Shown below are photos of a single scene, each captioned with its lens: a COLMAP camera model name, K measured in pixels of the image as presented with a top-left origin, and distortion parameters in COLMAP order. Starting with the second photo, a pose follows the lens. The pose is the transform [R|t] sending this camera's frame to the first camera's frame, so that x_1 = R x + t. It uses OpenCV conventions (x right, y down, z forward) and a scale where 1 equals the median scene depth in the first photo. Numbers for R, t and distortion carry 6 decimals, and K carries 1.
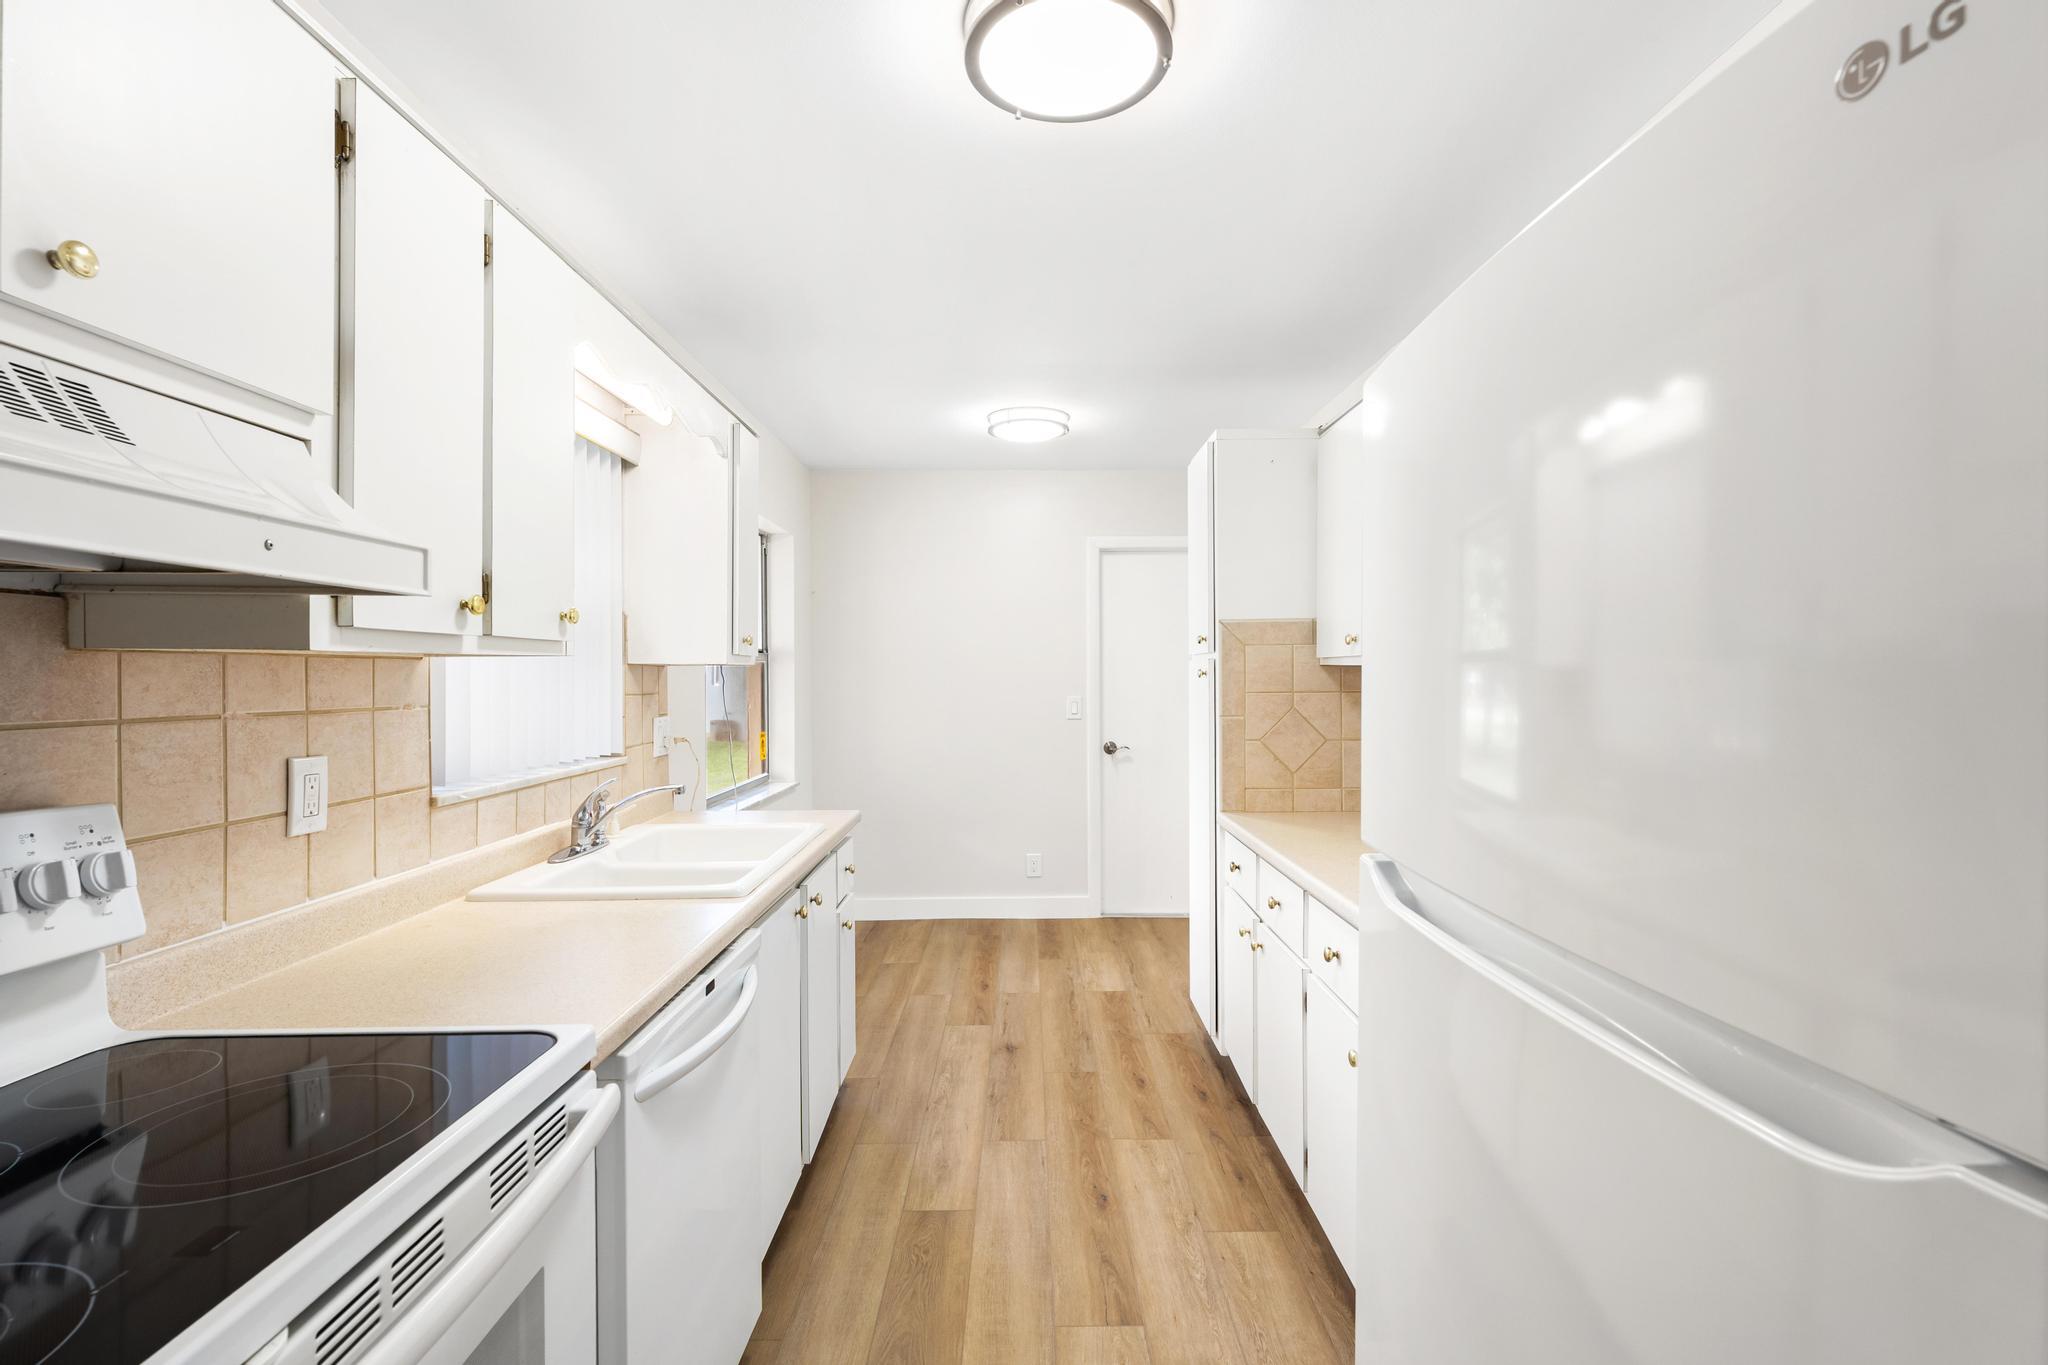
lens RADIAL K [[931.8, 0, 1024.0], [0, 931.8, 682.5], [0, 0, 1]] dist [-0.000753, -0.000503]
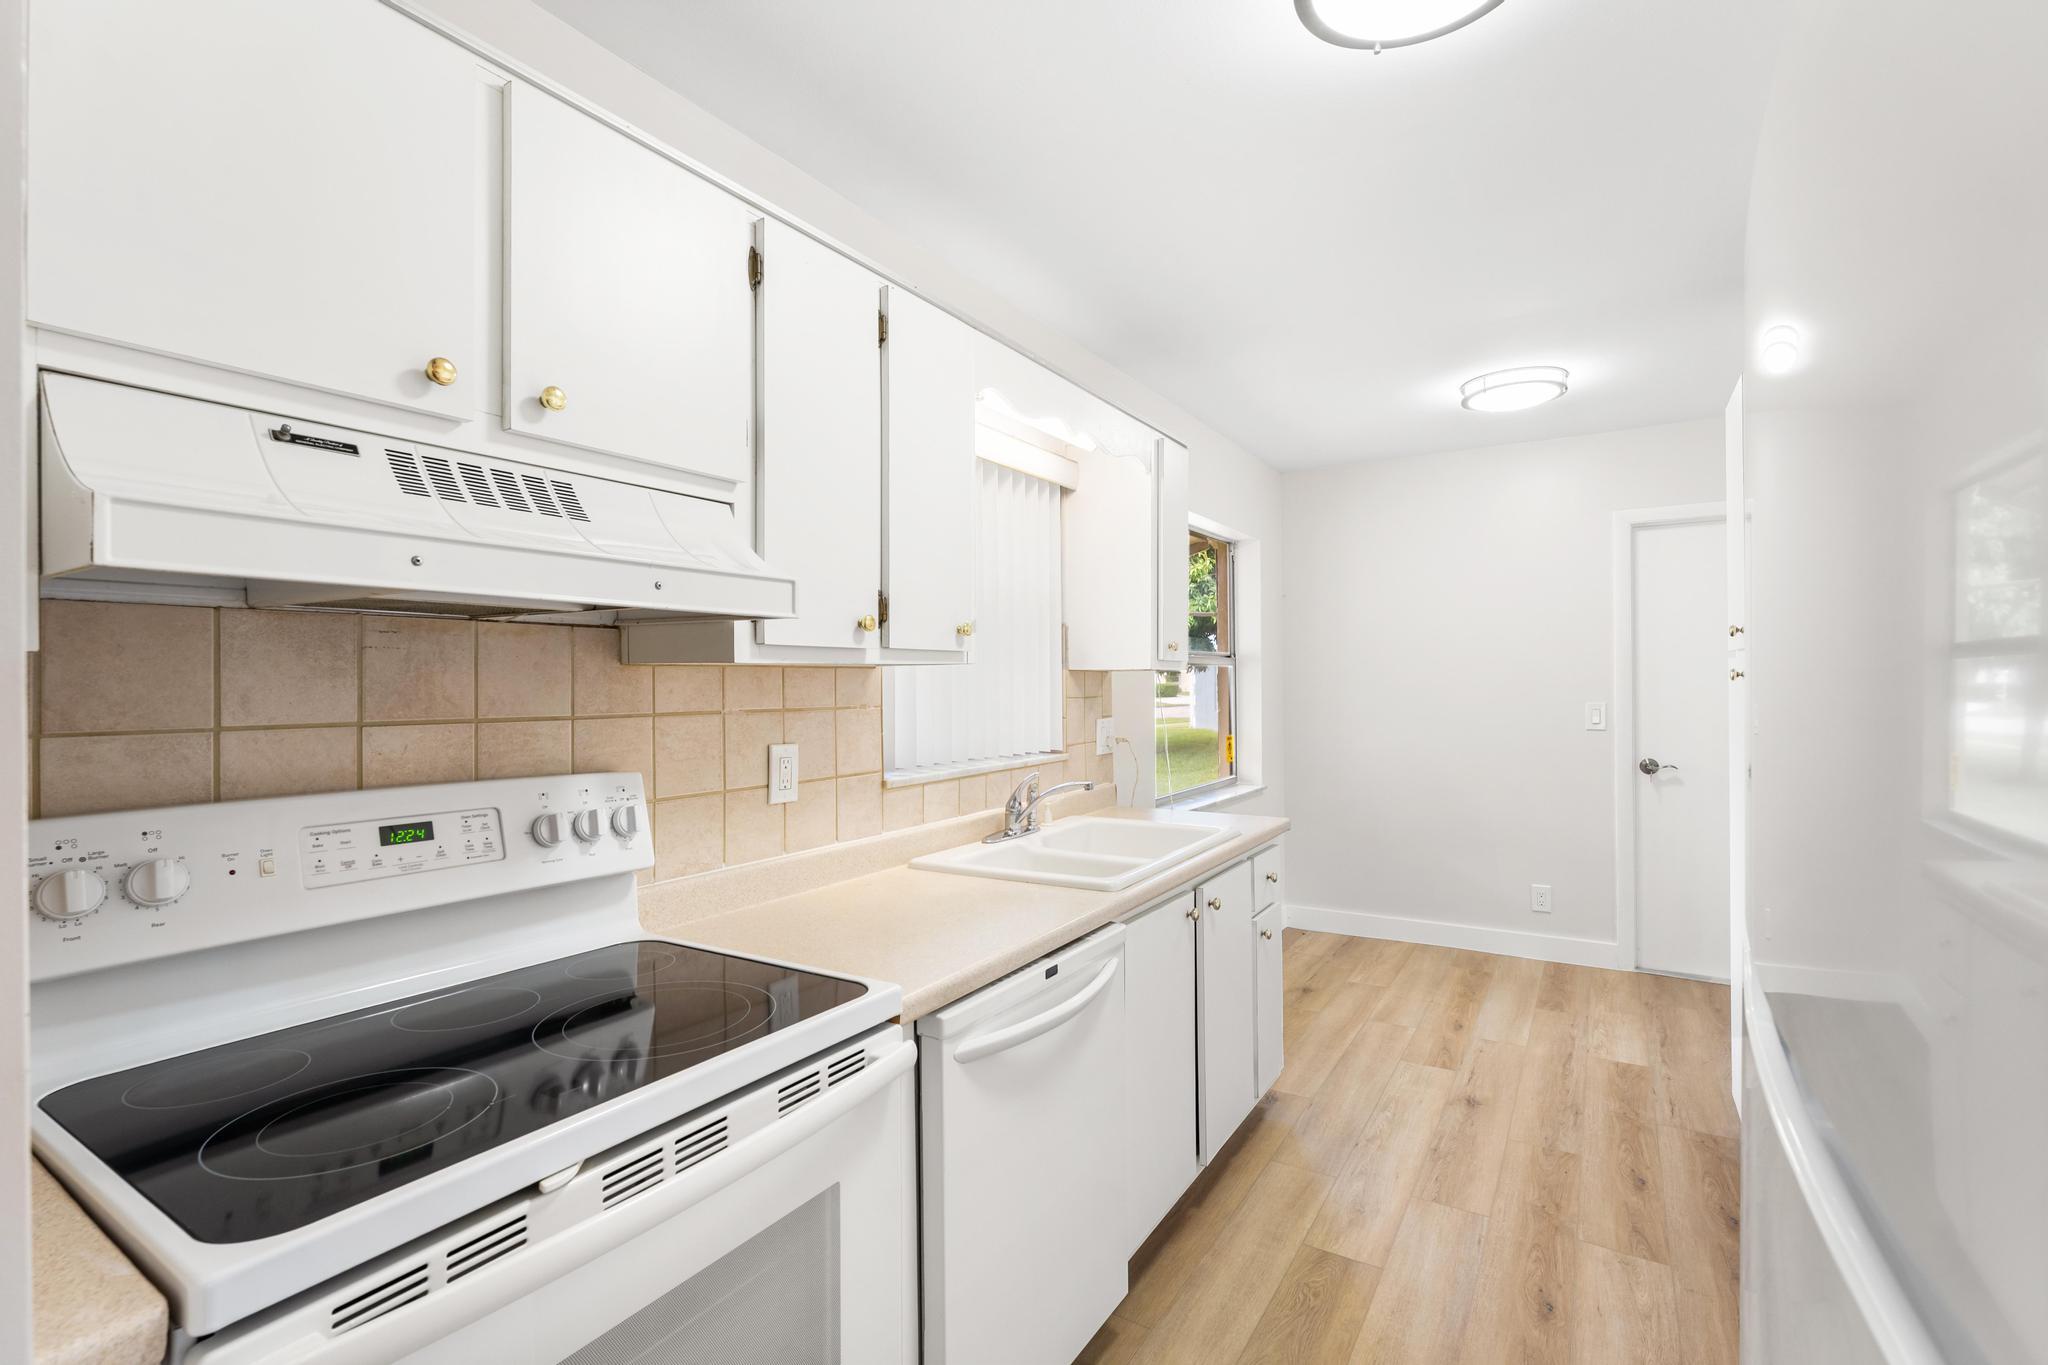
lens RADIAL K [[913.2, 0, 1024.9], [0, 913.2, 685.6], [0, 0, 1]] dist [0.000204, -0.000526]
pose [[0.844932, -0.000491, -0.534873, 0.127355], [0.000012, 1.000000, -0.000898, -0.000698], [0.534873, 0.000752, 0.844932, 0.061420]]
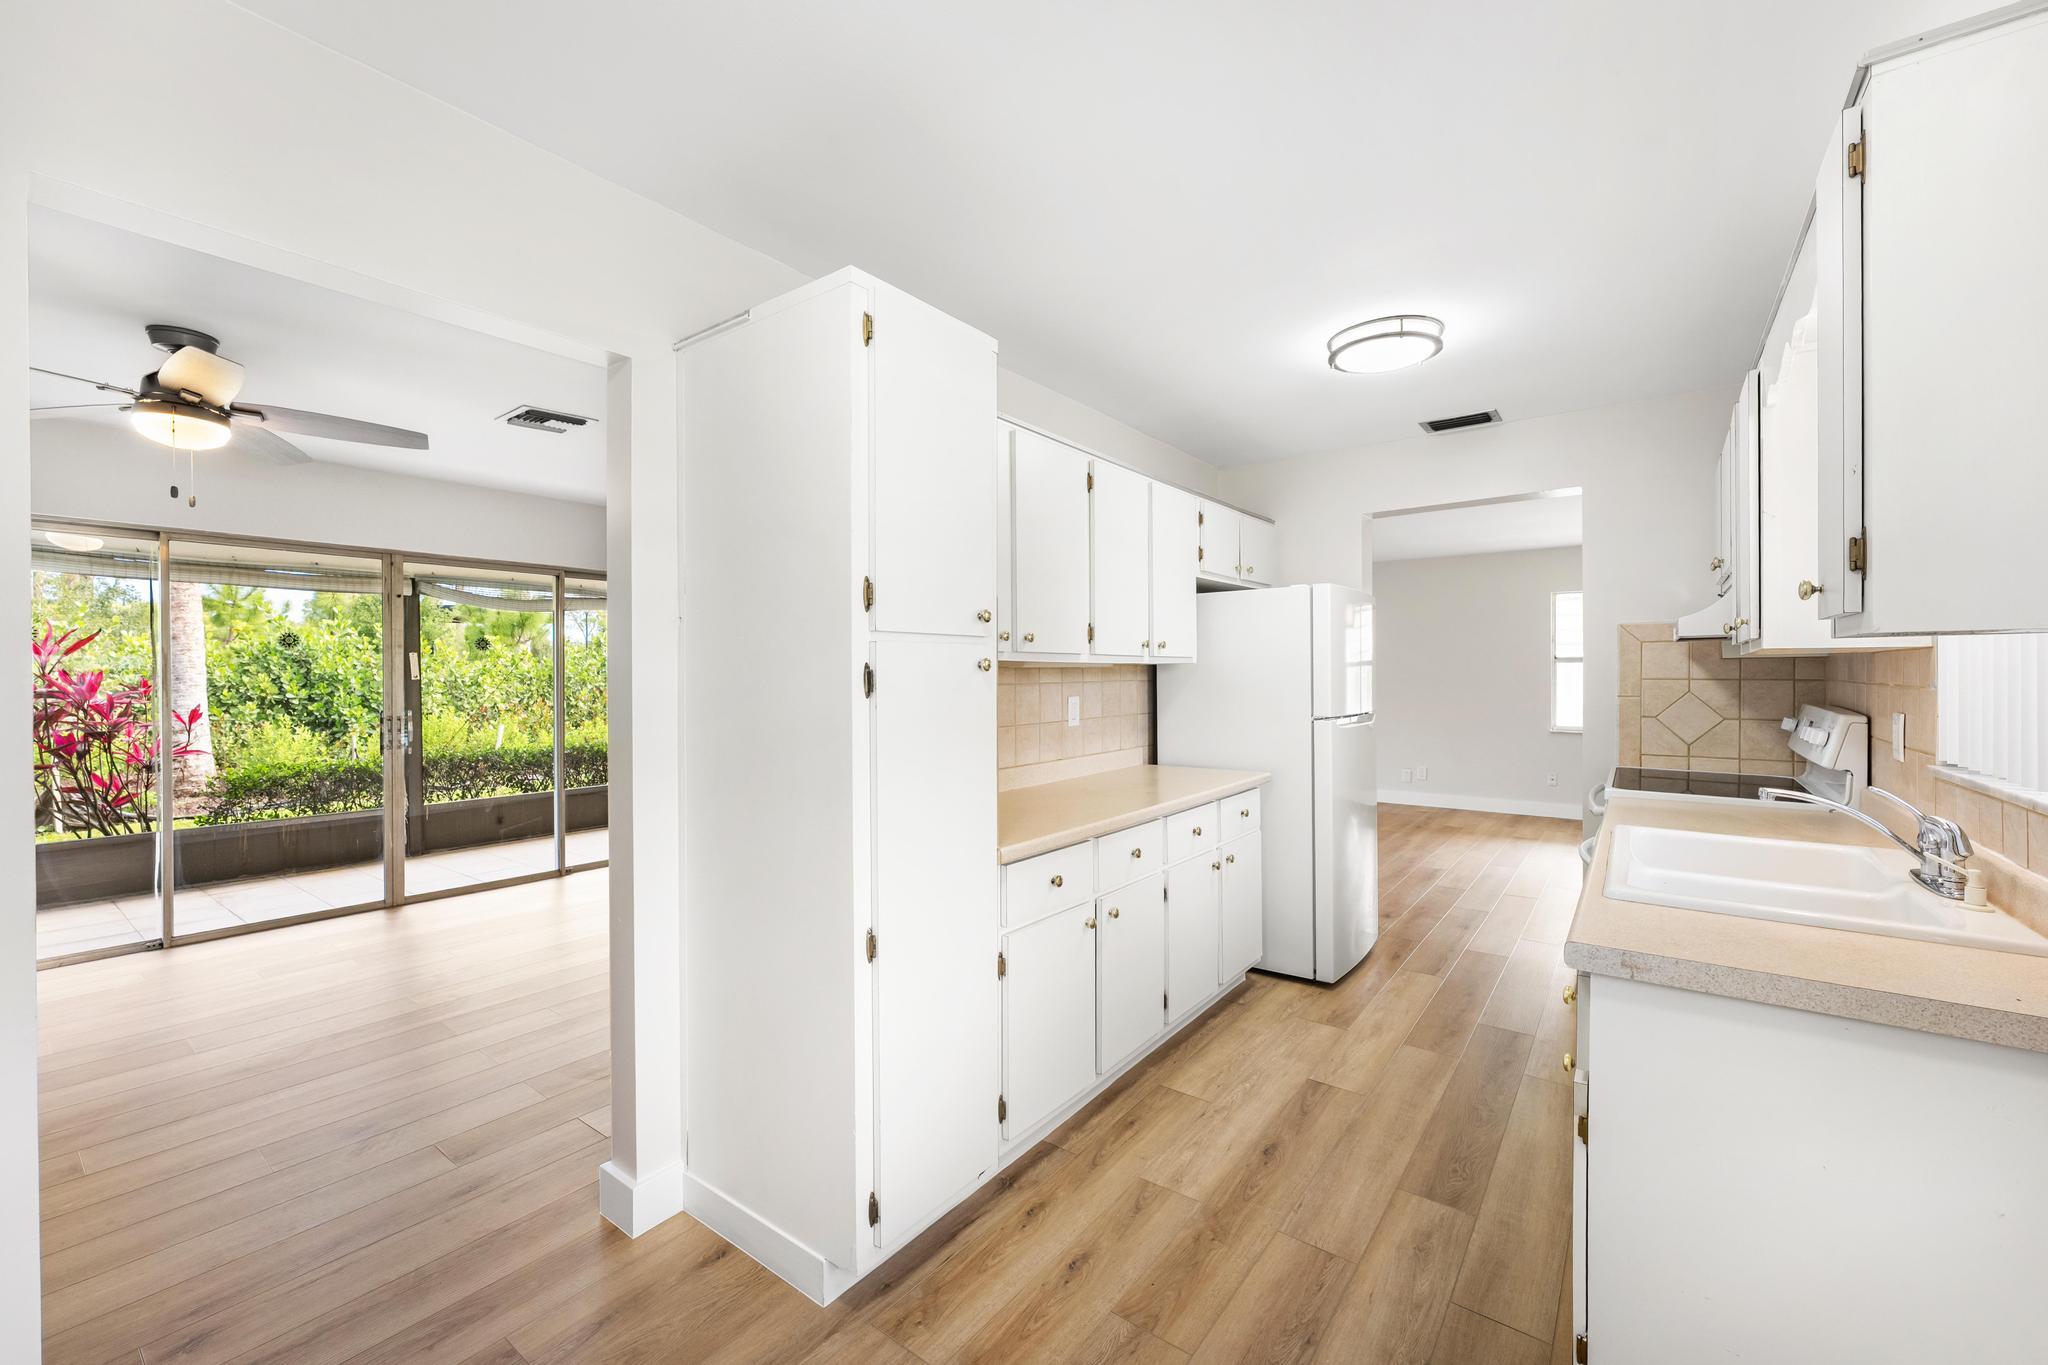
lens RADIAL K [[823.2, 0, 1022.9], [0, 823.2, 674.3], [0, 0, 1]] dist [-0.000194, -0.000473]
pose [[-0.795791, 0.005141, 0.605549, -0.272852], [0.009329, 0.999949, 0.003770, -0.007017], [-0.605499, 0.008649, -0.795799, 1.941976]]
